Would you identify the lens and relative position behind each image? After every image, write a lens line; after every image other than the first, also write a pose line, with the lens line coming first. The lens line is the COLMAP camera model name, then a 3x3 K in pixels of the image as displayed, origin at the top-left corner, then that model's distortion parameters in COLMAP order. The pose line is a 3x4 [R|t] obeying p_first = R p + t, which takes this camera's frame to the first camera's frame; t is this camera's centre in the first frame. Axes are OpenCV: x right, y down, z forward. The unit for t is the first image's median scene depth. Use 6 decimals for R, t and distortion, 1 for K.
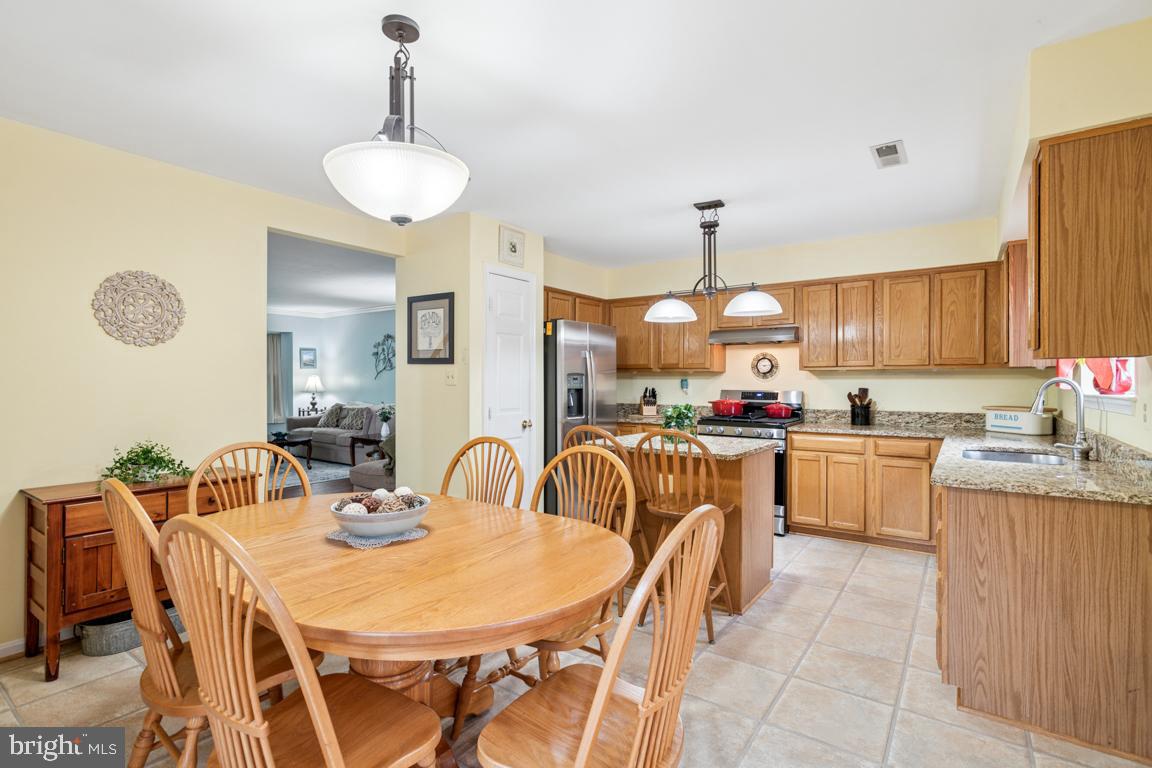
lens RADIAL K [[553.6, 0, 577.0], [0, 553.6, 385.4], [0, 0, 1]] dist [-0.010030, 0.007300]
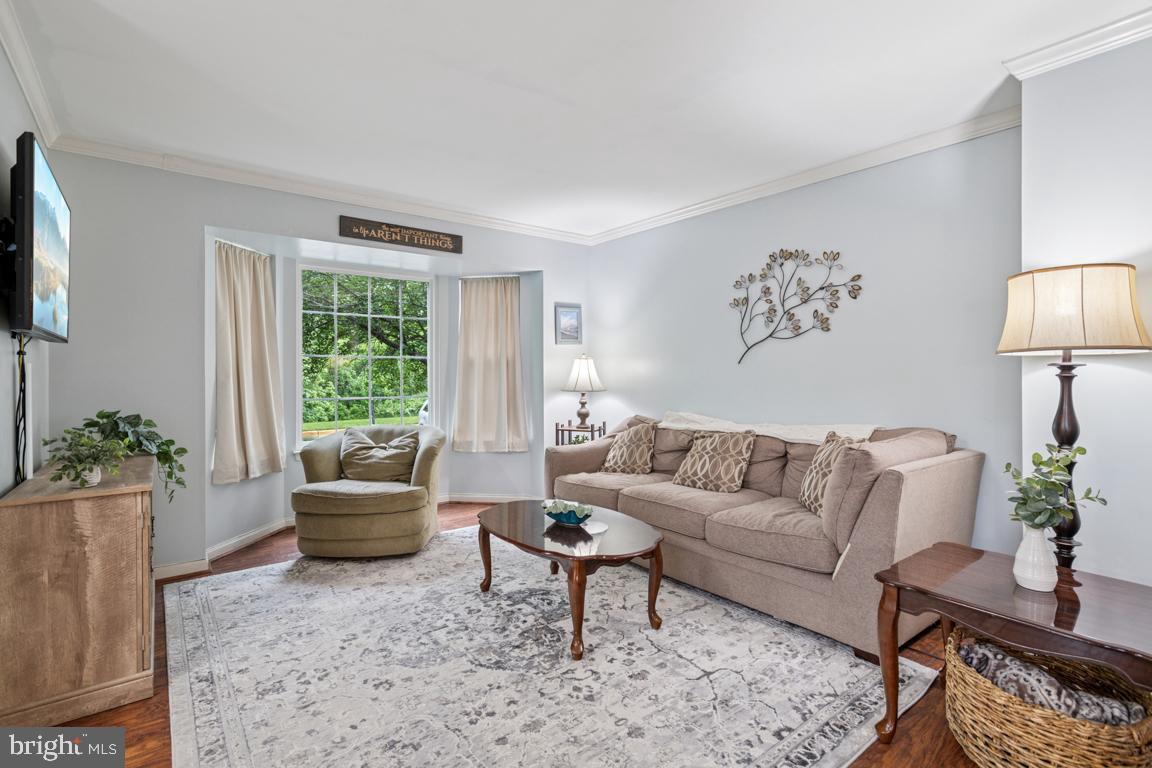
lens RADIAL K [[553.6, 0, 572.5], [0, 553.6, 373.0], [0, 0, 1]] dist [-0.010030, 0.007300]
pose [[0.959186, -0.001963, -0.282770, -0.754926], [-0.001609, 0.999922, -0.012399, 0.004775], [0.282773, 0.012348, 0.959108, 1.149409]]
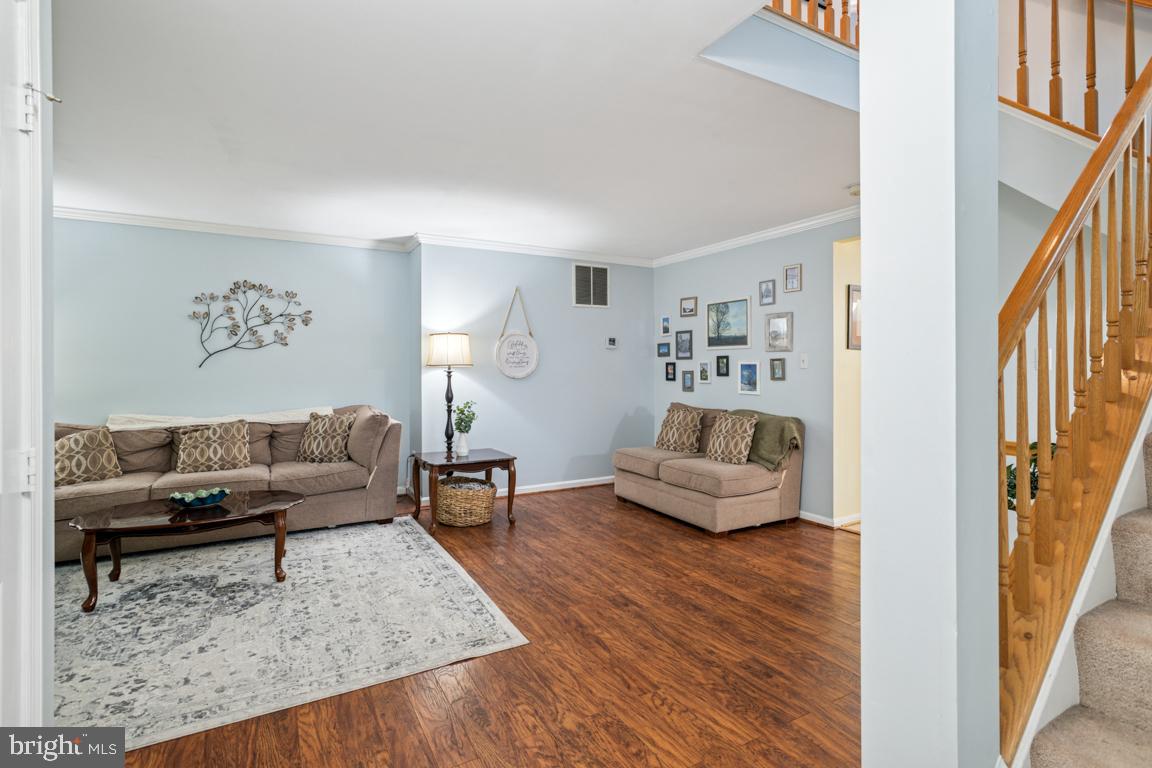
lens RADIAL K [[553.6, 0, 581.4], [0, 553.6, 362.6], [0, 0, 1]] dist [-0.010030, 0.007300]
pose [[0.420053, 0.001643, 0.907498, -1.380760], [0.013435, 0.999878, -0.008029, -0.012126], [-0.907400, 0.015565, 0.419980, 0.981440]]
